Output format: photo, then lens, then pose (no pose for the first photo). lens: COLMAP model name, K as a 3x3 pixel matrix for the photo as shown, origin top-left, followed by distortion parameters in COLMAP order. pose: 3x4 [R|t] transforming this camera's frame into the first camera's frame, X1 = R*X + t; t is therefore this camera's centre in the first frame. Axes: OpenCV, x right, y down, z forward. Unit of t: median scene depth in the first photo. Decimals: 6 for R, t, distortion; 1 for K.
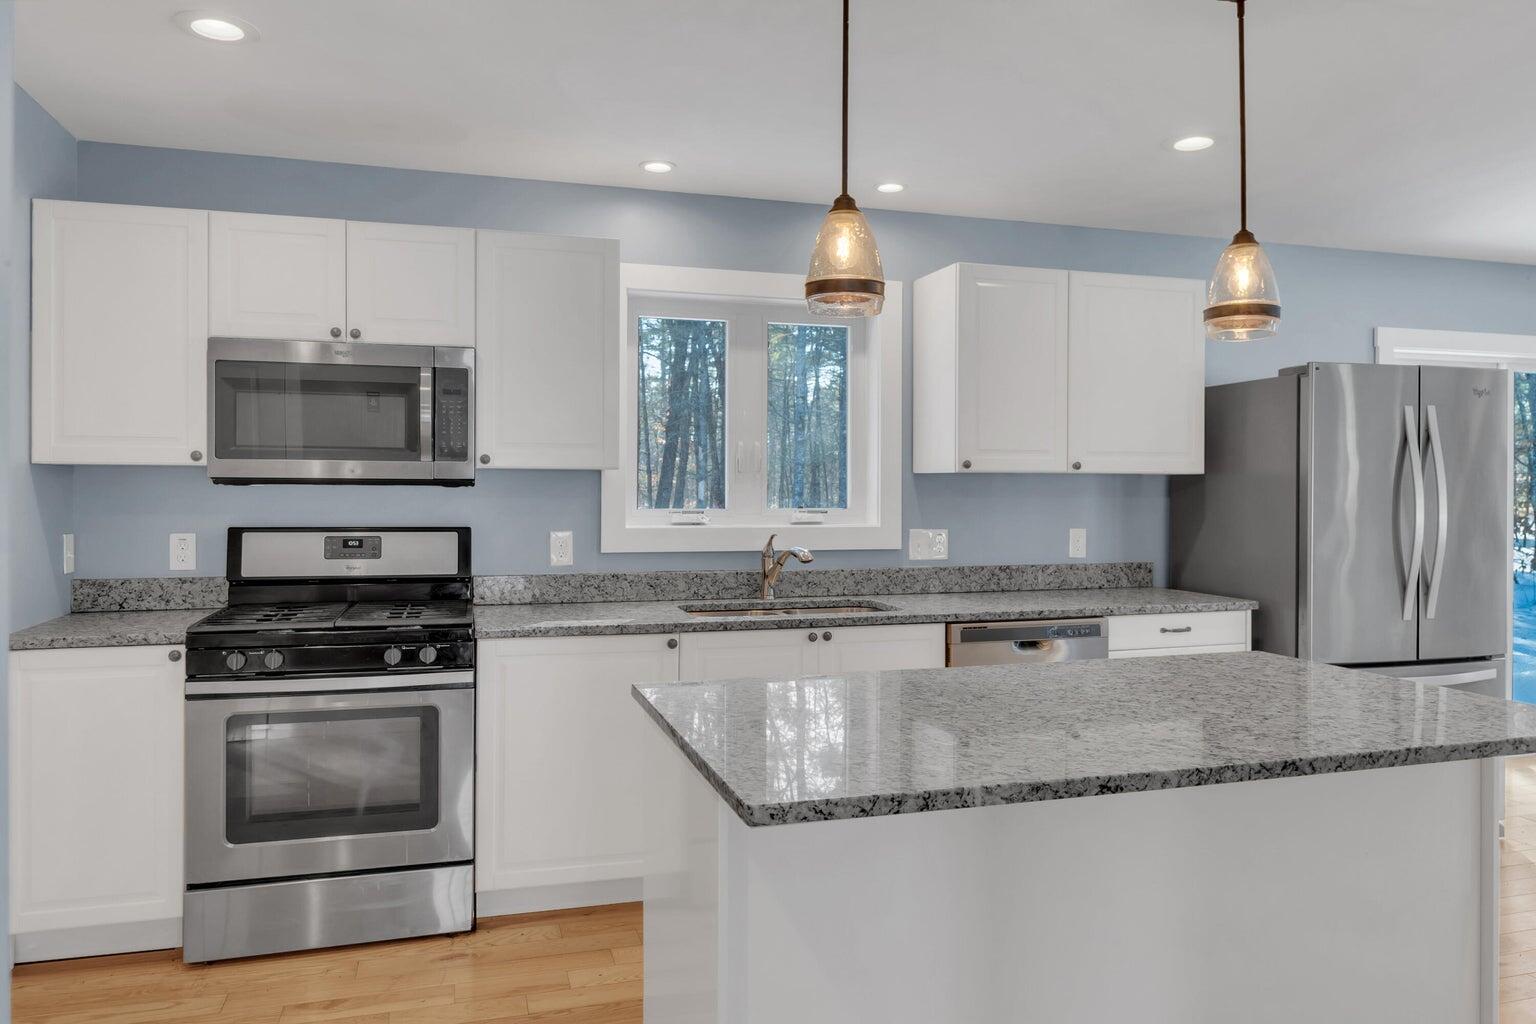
lens RADIAL K [[1049.4, 0, 768.1], [0, 1049.4, 485.4], [0, 0, 1]] dist [-0.010521, -0.003223]
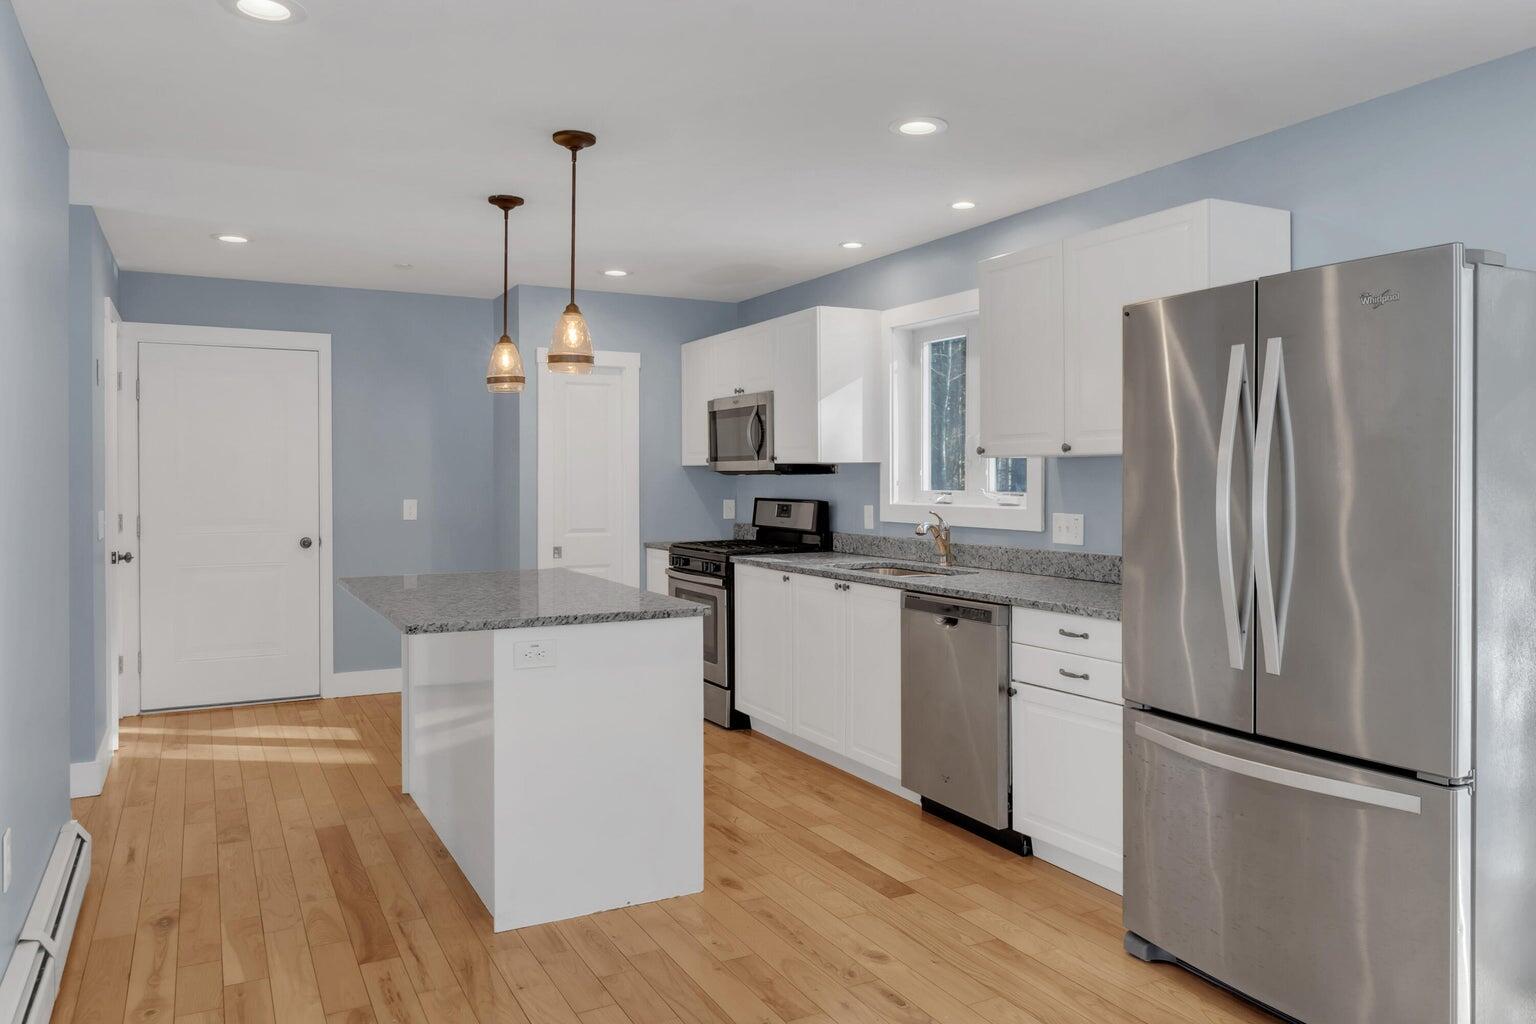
lens RADIAL K [[1104.8, 0, 768.0], [0, 1104.8, 512.0], [0, 0, 1]] dist [0.003222, 0.000527]
pose [[0.181739, 0.028221, -0.982942, 1.335502], [0.011969, 0.999451, 0.030908, 0.005004], [0.983274, -0.017382, 0.181302, 0.624902]]
